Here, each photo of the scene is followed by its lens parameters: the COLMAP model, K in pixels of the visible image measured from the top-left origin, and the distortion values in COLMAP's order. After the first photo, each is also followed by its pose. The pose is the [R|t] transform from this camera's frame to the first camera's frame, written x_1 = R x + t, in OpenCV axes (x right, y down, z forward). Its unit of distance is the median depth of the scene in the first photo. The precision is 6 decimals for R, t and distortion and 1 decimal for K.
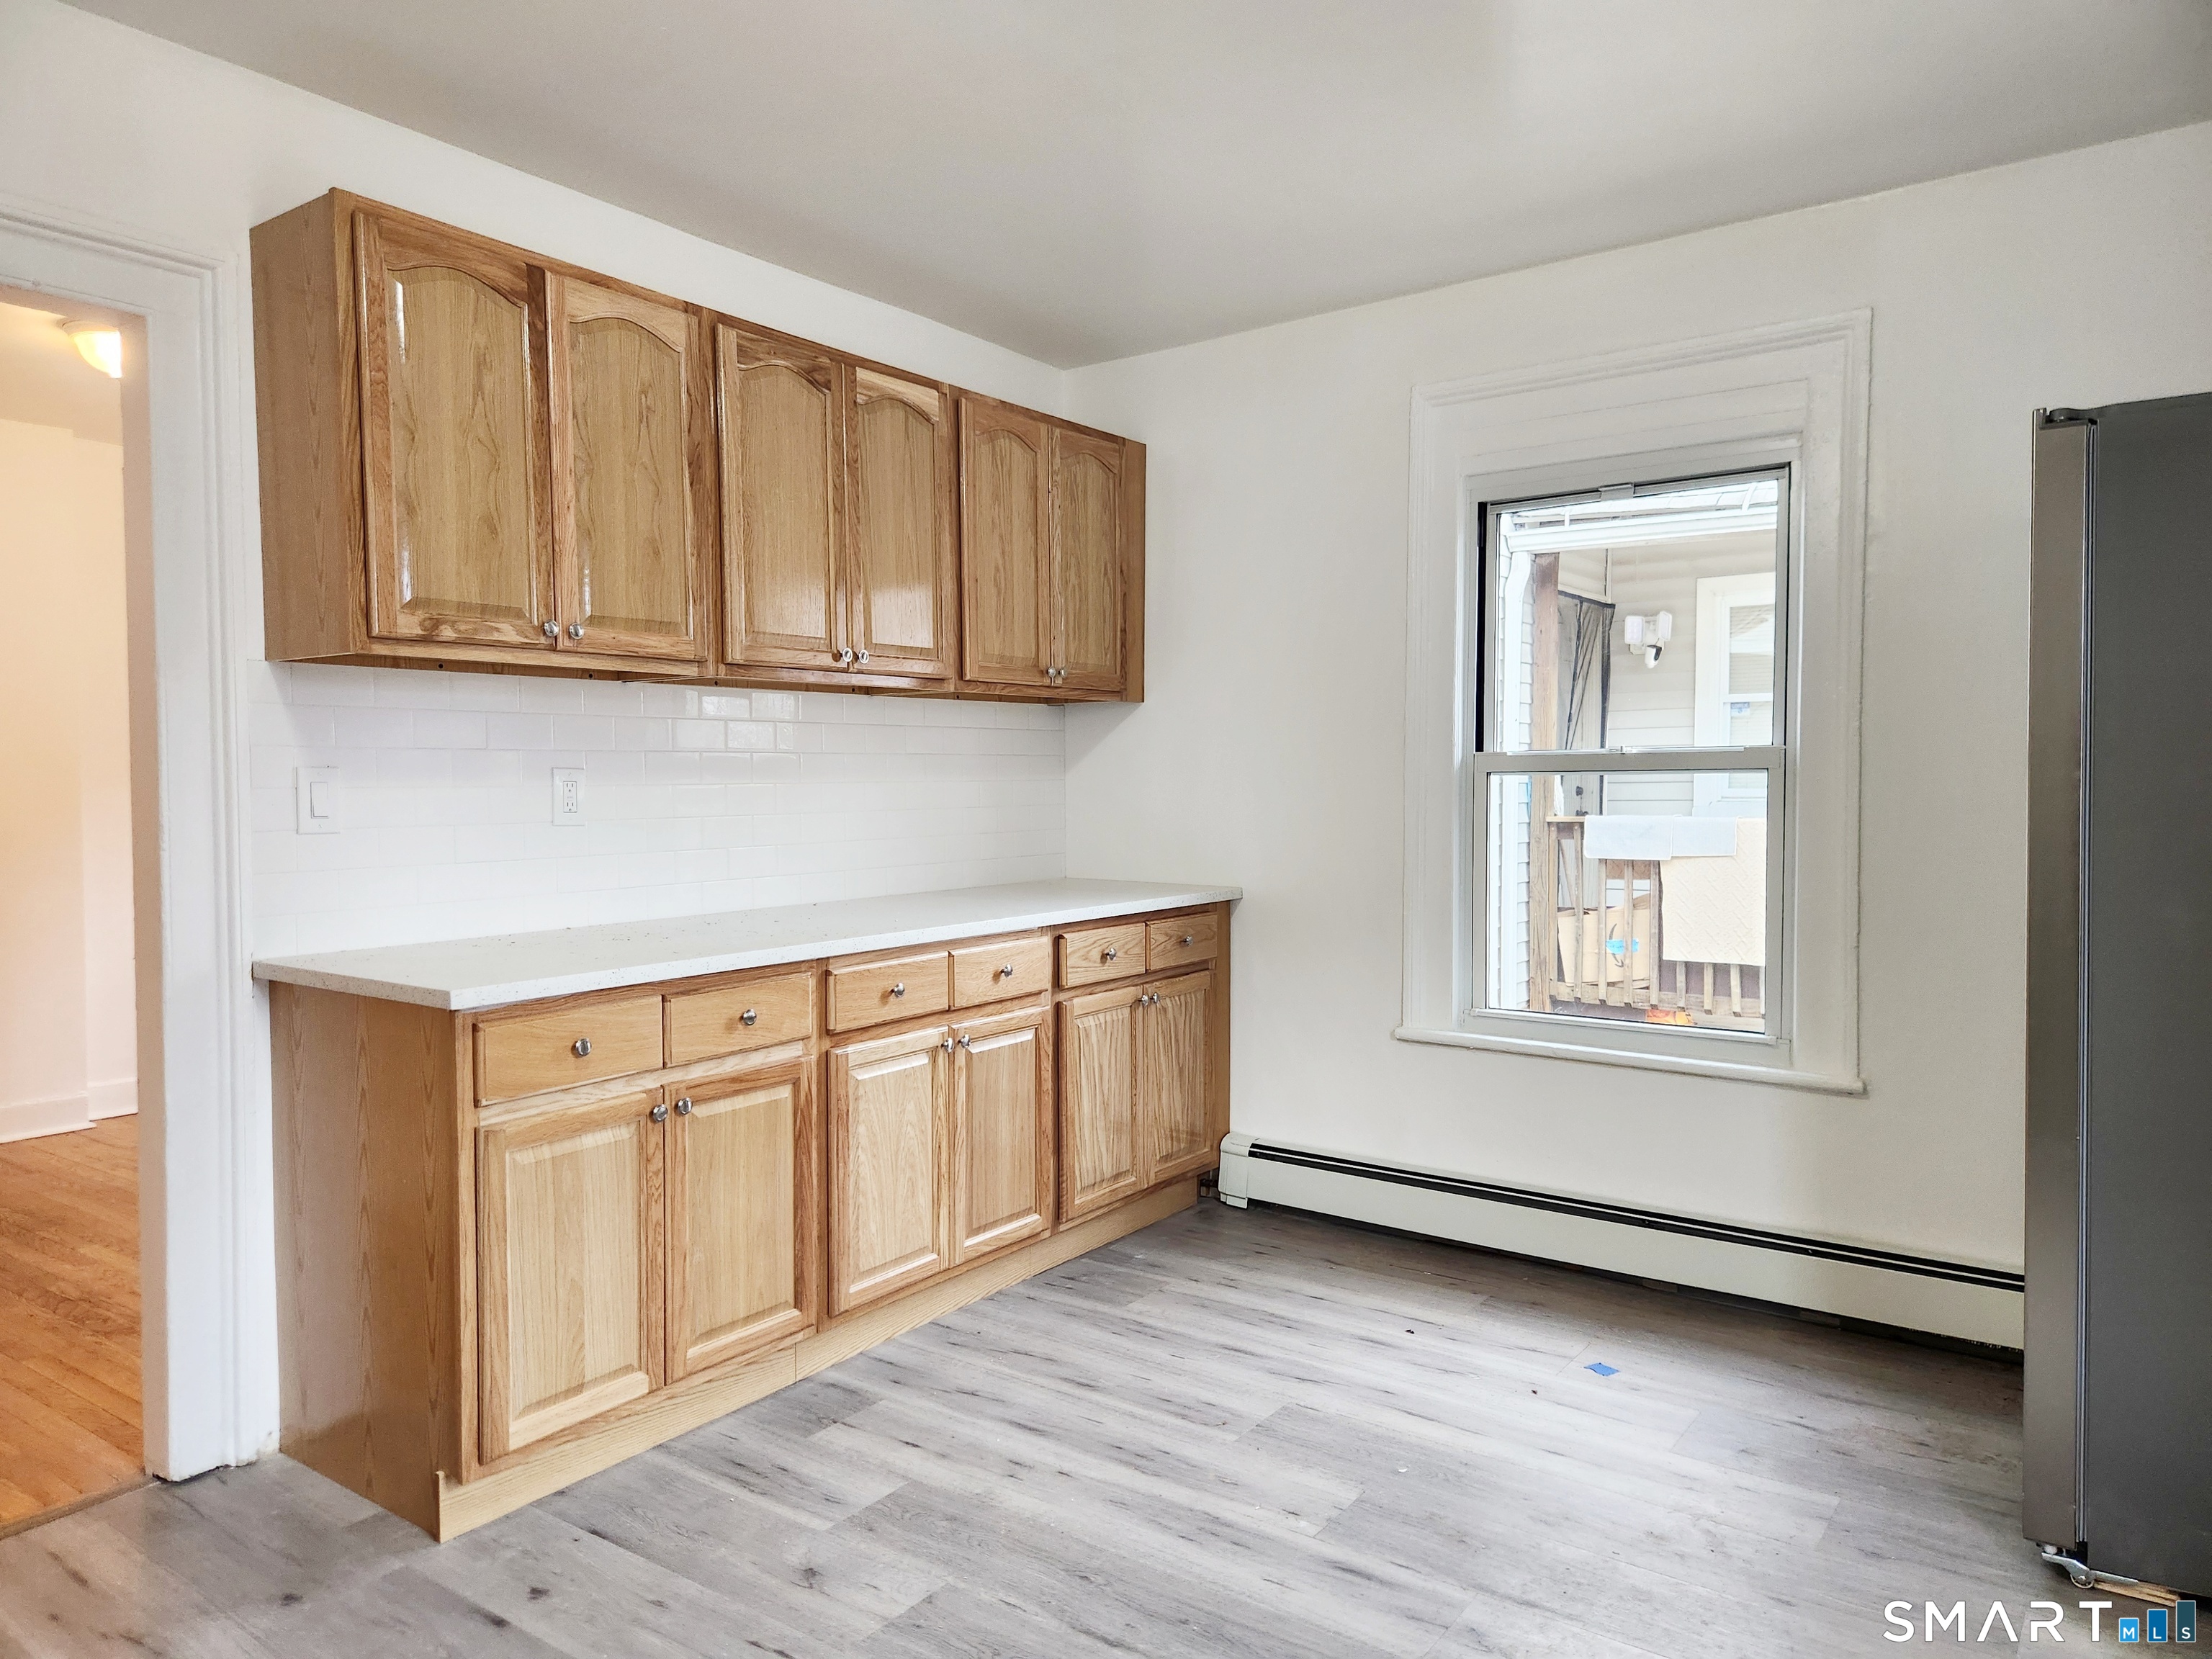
lens RADIAL K [[1505.7, 0, 1110.2], [0, 1505.7, 828.7], [0, 0, 1]] dist [0.009022, -0.003605]
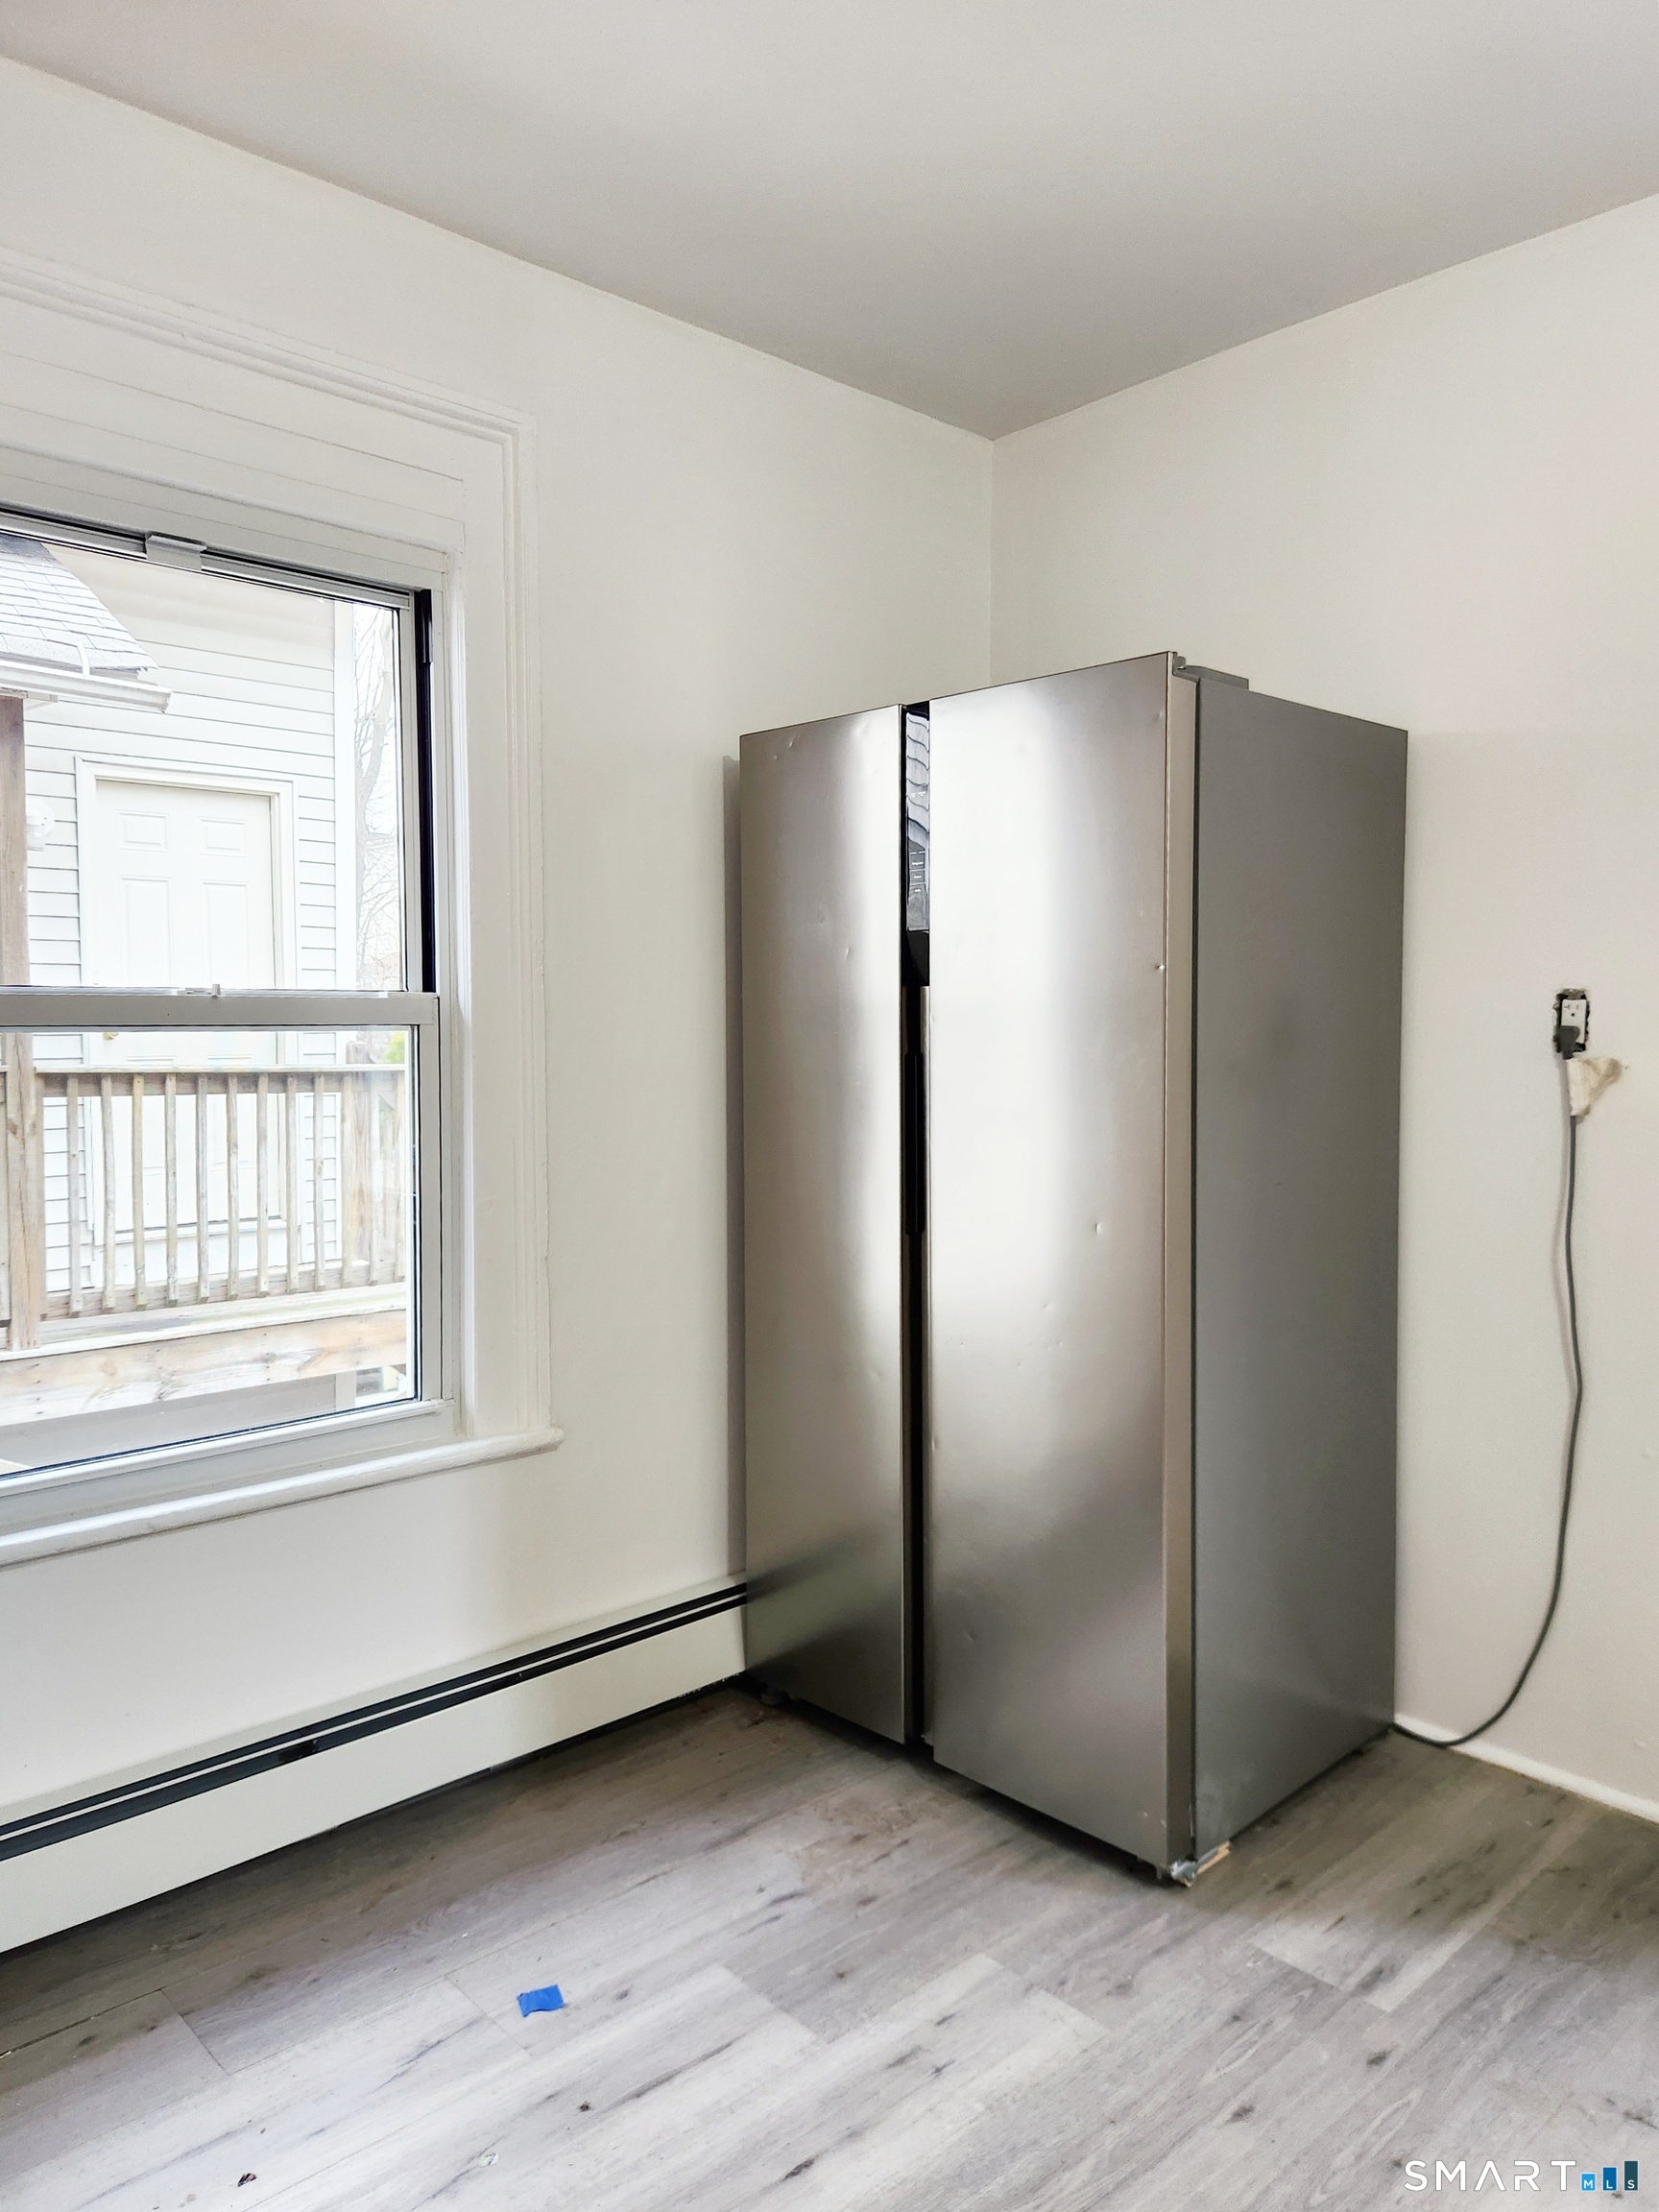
lens RADIAL K [[1505.7, 0, 841.9], [0, 1505.7, 1104.7], [0, 0, 1]] dist [0.009022, -0.003605]
pose [[0.207116, -0.048178, 0.977129, -0.230503], [0.032016, 0.998586, 0.042449, -0.029105], [-0.977792, 0.022492, 0.208366, 0.731317]]
